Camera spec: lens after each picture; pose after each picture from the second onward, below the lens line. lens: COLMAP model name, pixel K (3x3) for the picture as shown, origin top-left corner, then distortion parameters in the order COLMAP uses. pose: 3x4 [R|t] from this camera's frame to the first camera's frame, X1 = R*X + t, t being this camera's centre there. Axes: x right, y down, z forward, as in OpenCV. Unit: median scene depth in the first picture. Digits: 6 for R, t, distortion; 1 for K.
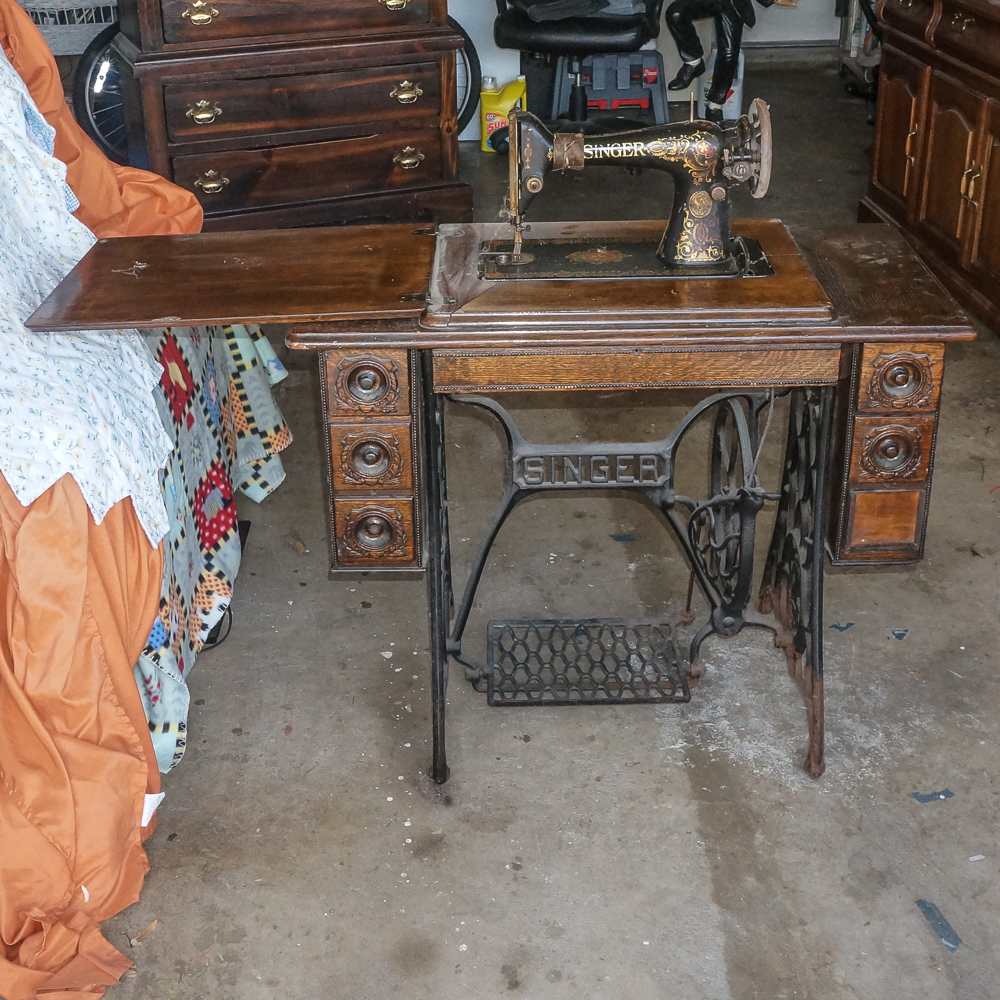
lens RADIAL K [[1430.6, 0, 499.1], [0, 1430.6, 429.9], [0, 0, 1]] dist [0.032143, 0.095417]
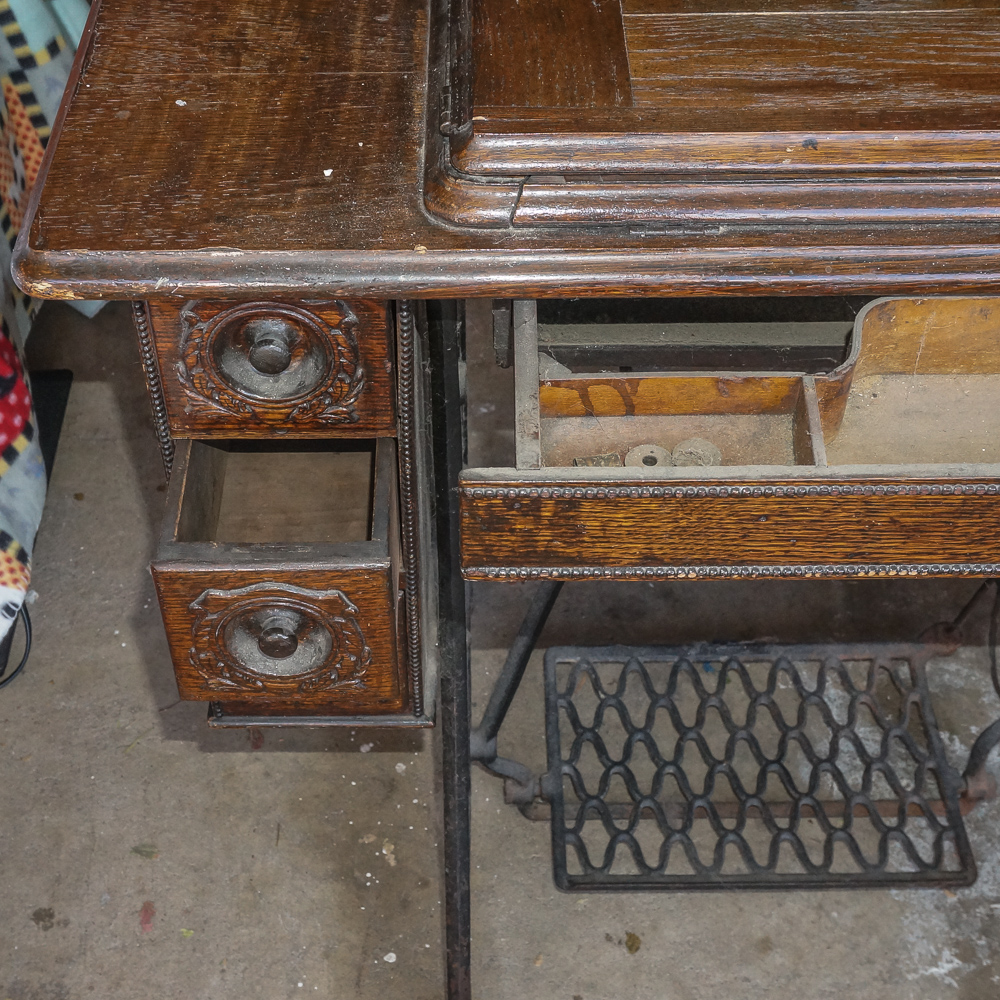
lens RADIAL K [[1712.9, 0, 500.0], [0, 1712.9, 500.0], [0, 0, 1]] dist [-0.035763, 0.142880]
pose [[0.999955, 0.001059, 0.009452, -0.031001], [-0.004277, 0.937673, 0.347492, -0.128057], [-0.008495, -0.347517, 0.937635, 0.491609]]
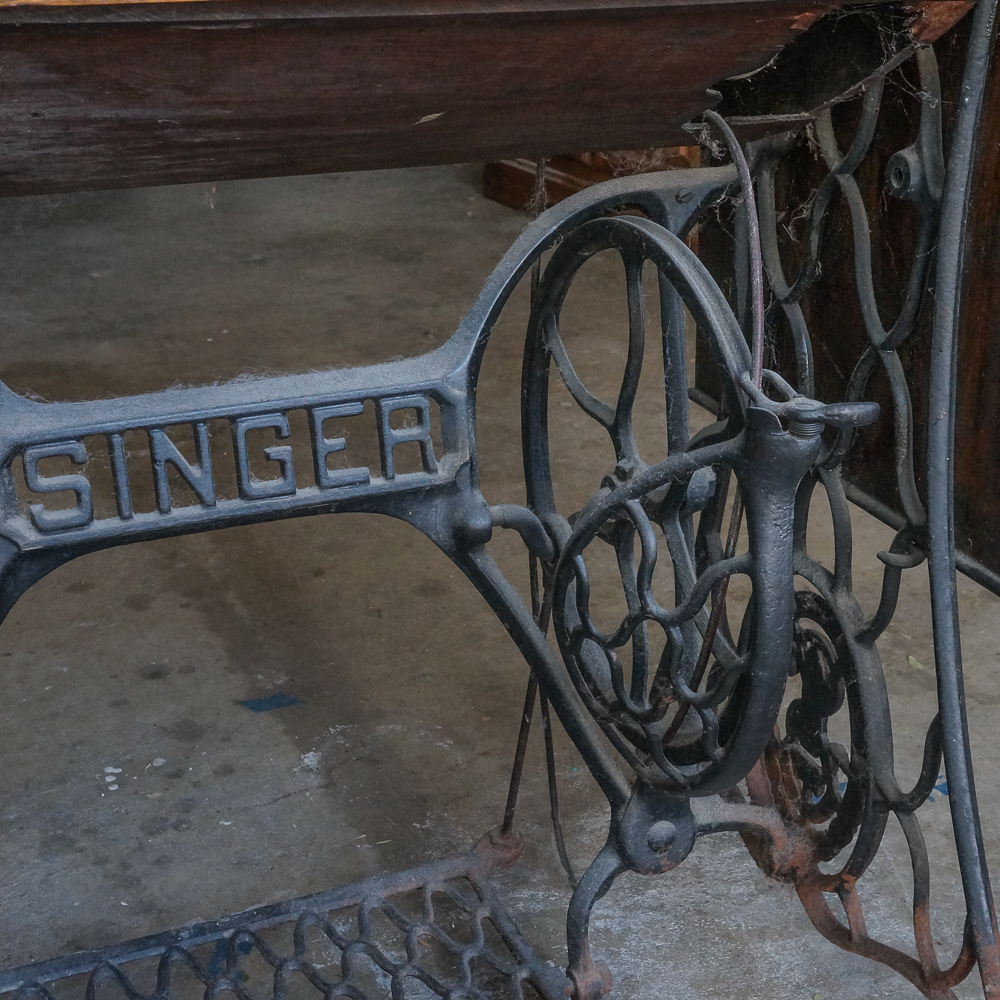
lens RADIAL K [[1712.9, 0, 500.0], [0, 1712.9, 500.0], [0, 0, 1]] dist [-0.035763, 0.142880]
pose [[0.932251, -0.149404, 0.329525, -0.010784], [0.172703, 0.984060, -0.042426, 0.060018], [-0.317934, 0.096462, 0.943193, 0.582513]]
